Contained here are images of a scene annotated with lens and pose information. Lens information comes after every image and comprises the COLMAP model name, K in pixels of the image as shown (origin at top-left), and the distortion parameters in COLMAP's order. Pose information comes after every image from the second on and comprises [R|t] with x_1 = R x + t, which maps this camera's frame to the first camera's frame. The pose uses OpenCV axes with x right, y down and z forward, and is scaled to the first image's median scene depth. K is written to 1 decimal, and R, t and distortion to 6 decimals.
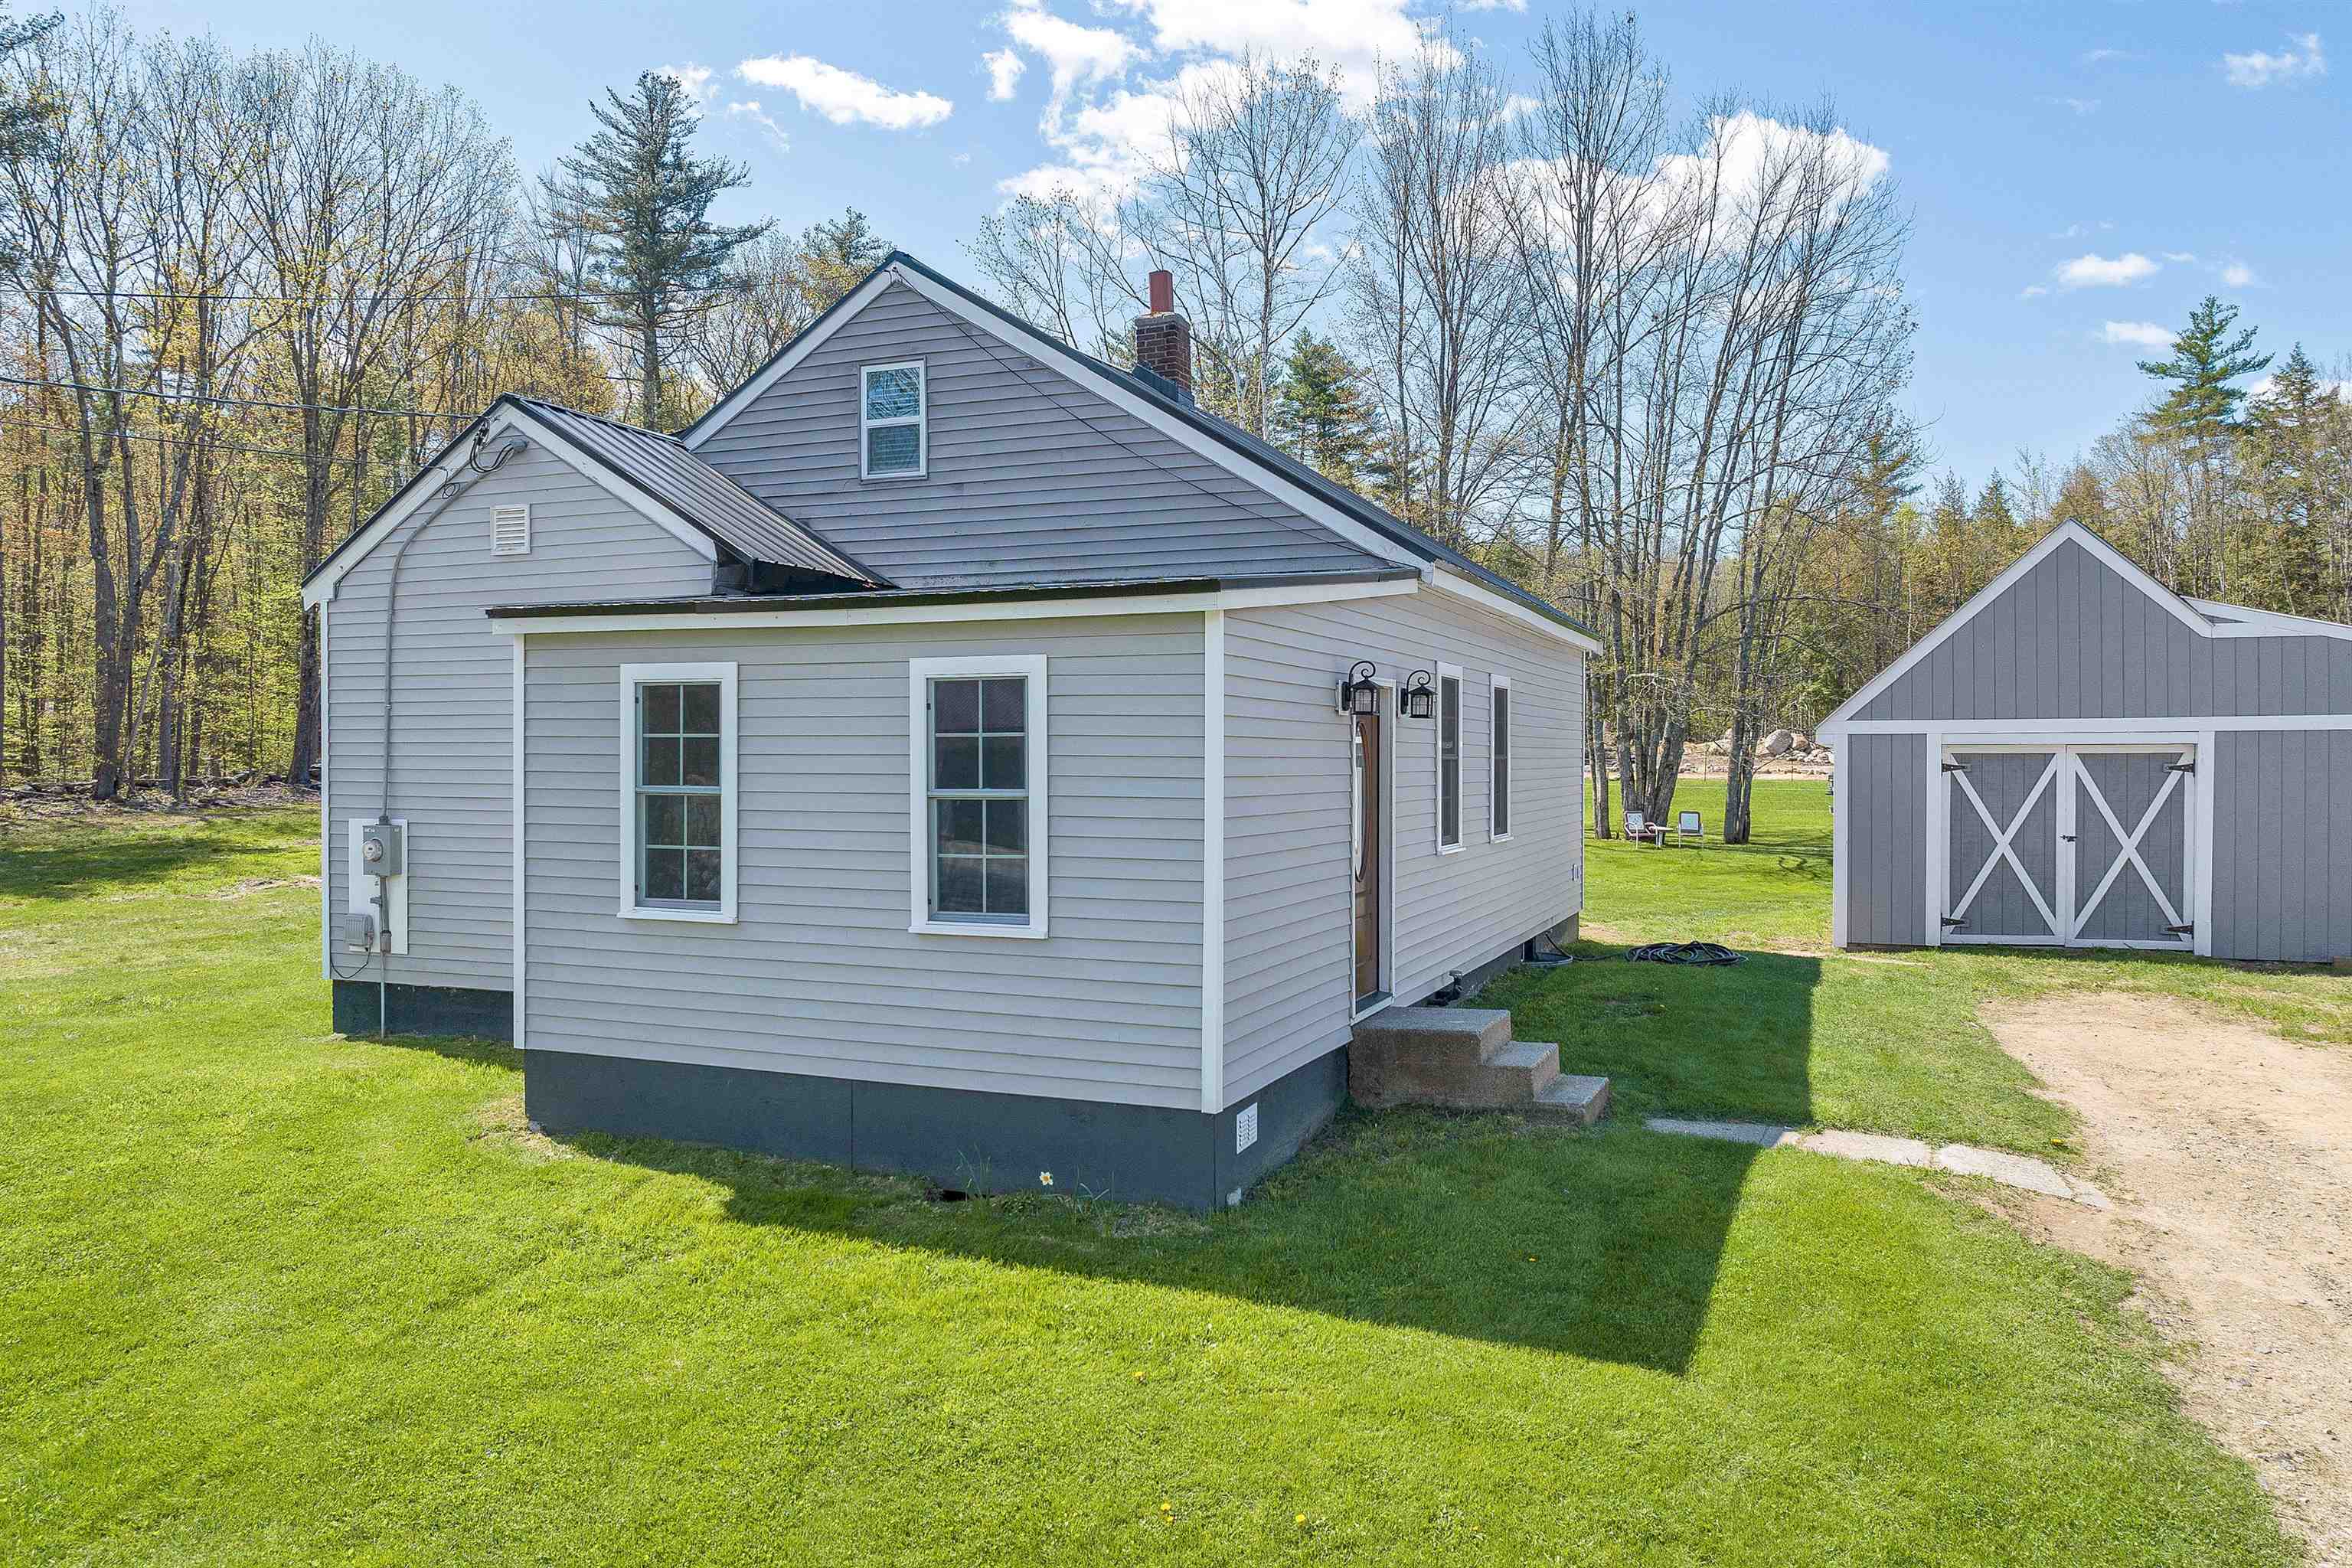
lens RADIAL K [[1654.3, 0, 1176.0], [0, 1654.3, 784.0], [0, 0, 1]] dist [-0.042918, 0.006440]
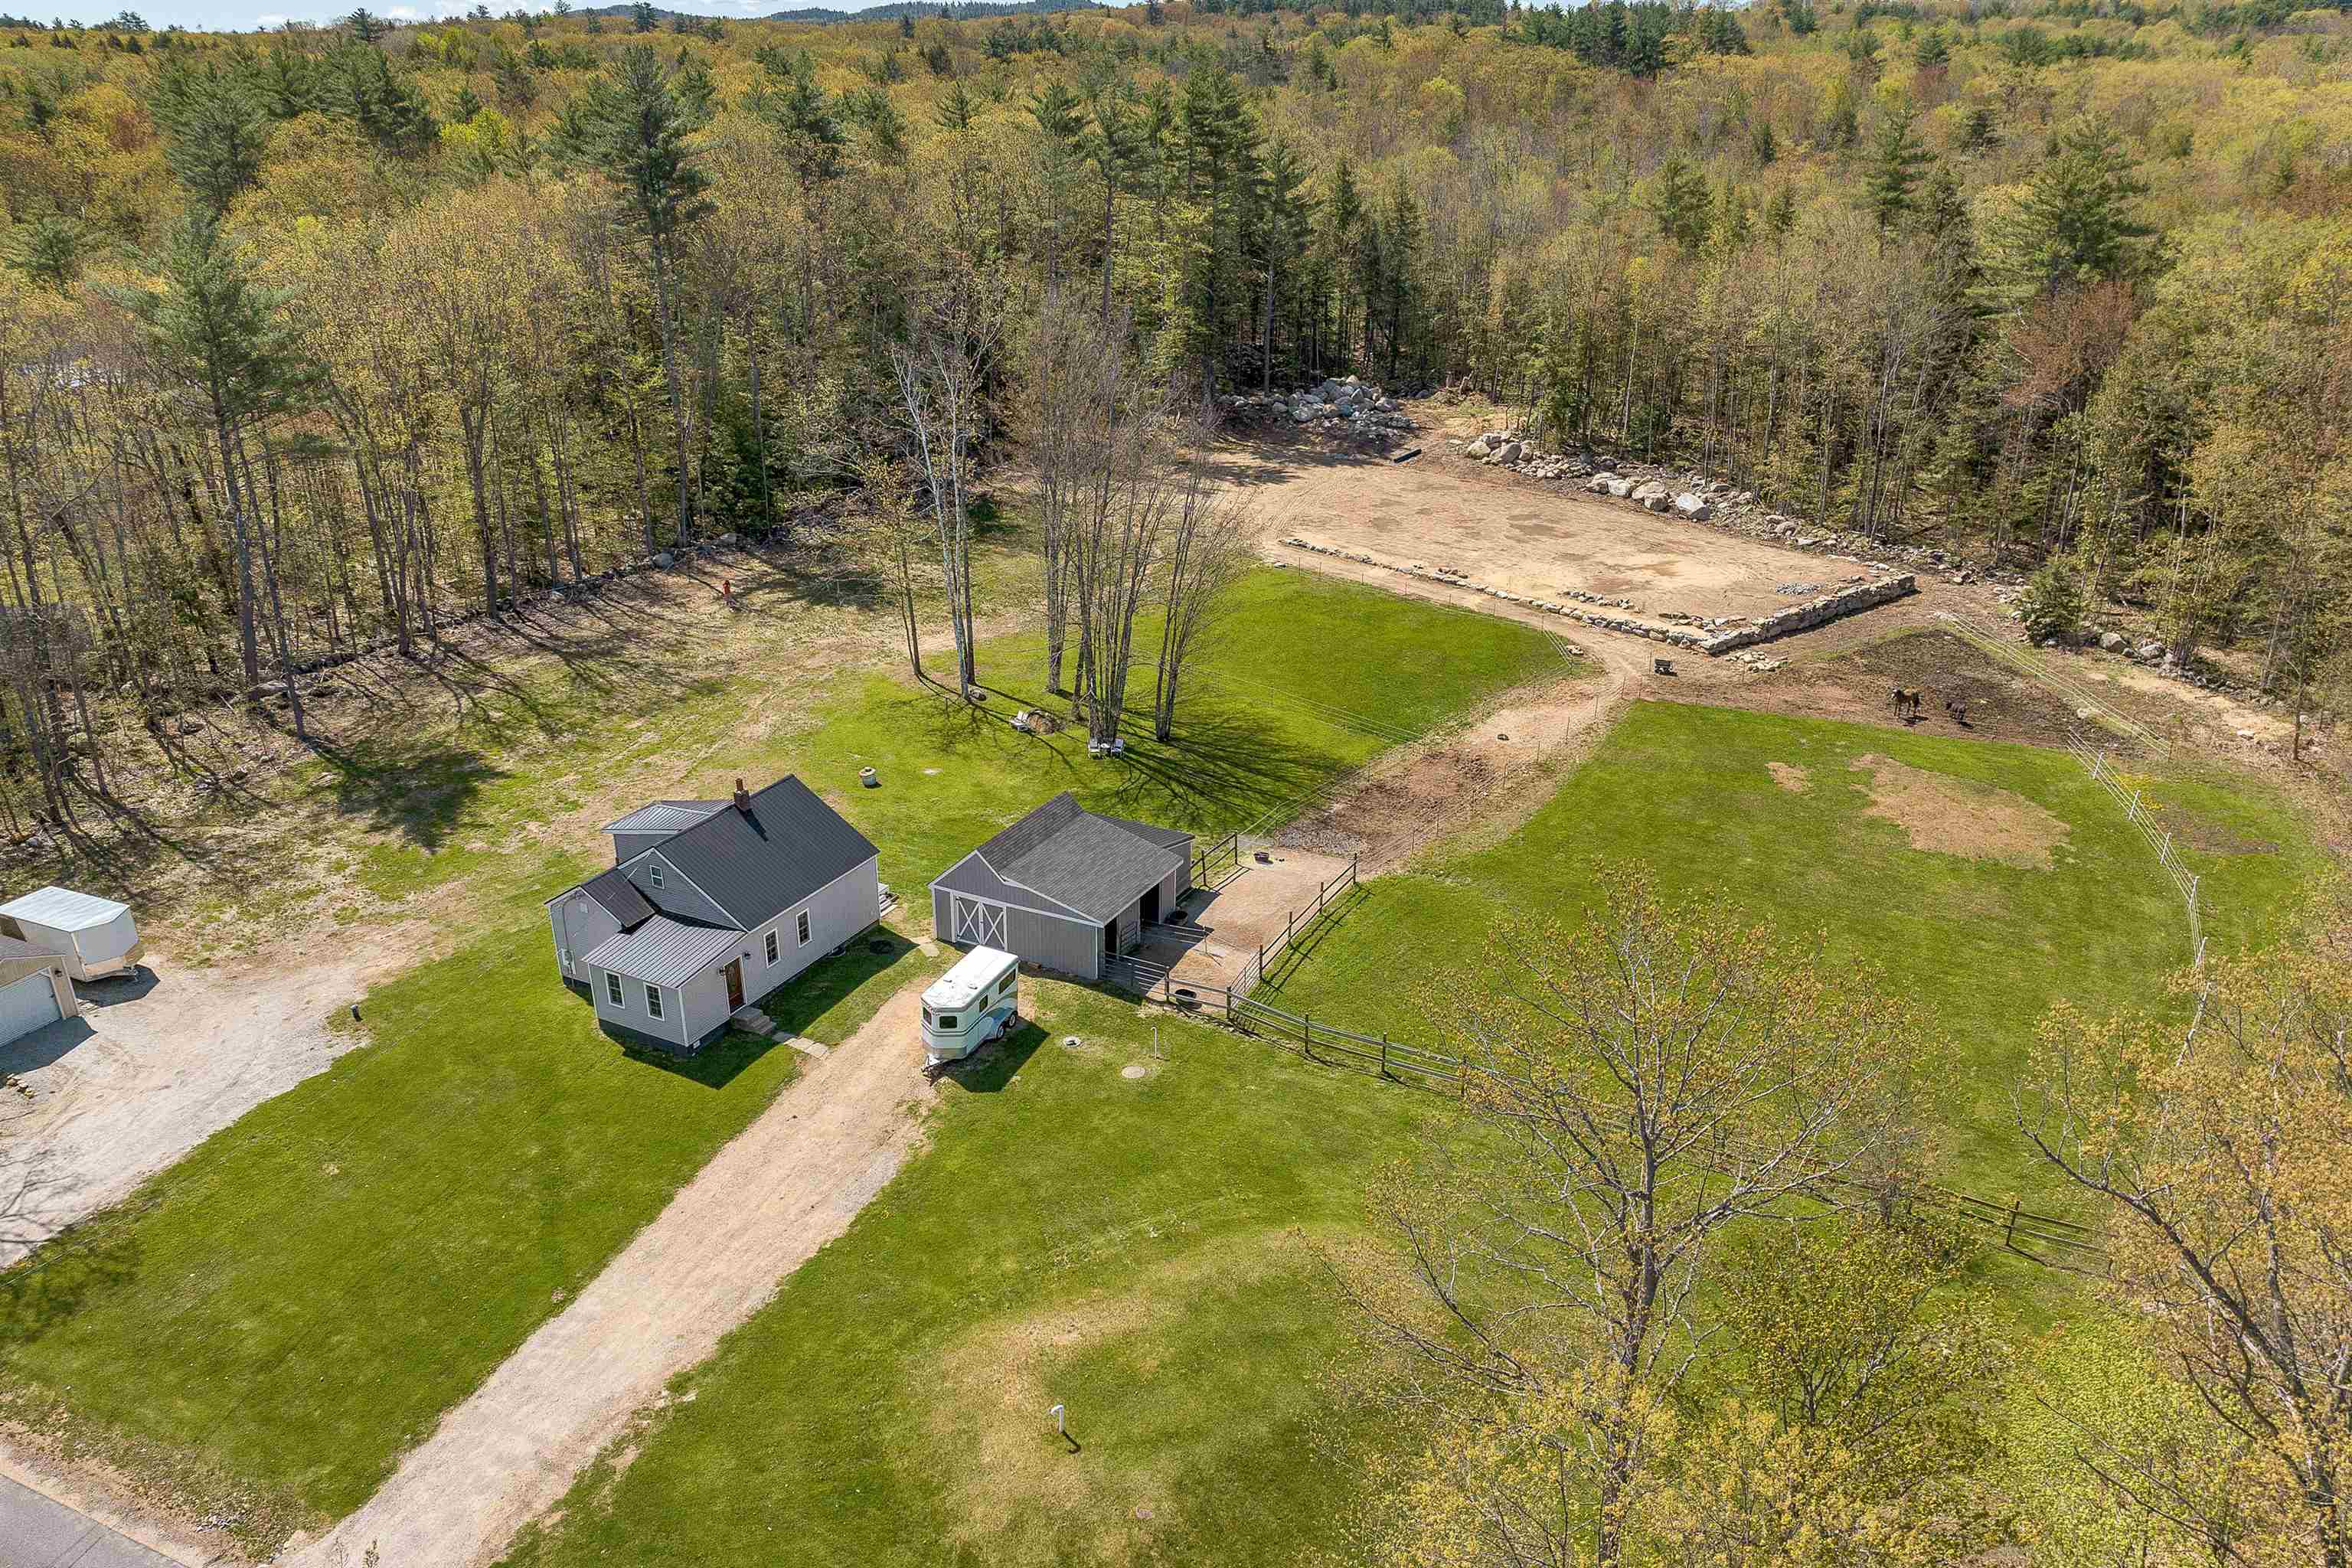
lens RADIAL K [[1725.8, 0, 1173.5], [0, 1725.8, 747.4], [0, 0, 1]] dist [-0.028602, 0.001193]
pose [[0.997633, 0.032229, -0.060736, 1.205926], [-0.010636, 0.945043, 0.326774, -1.656478], [0.067929, -0.325354, 0.943149, -2.611178]]
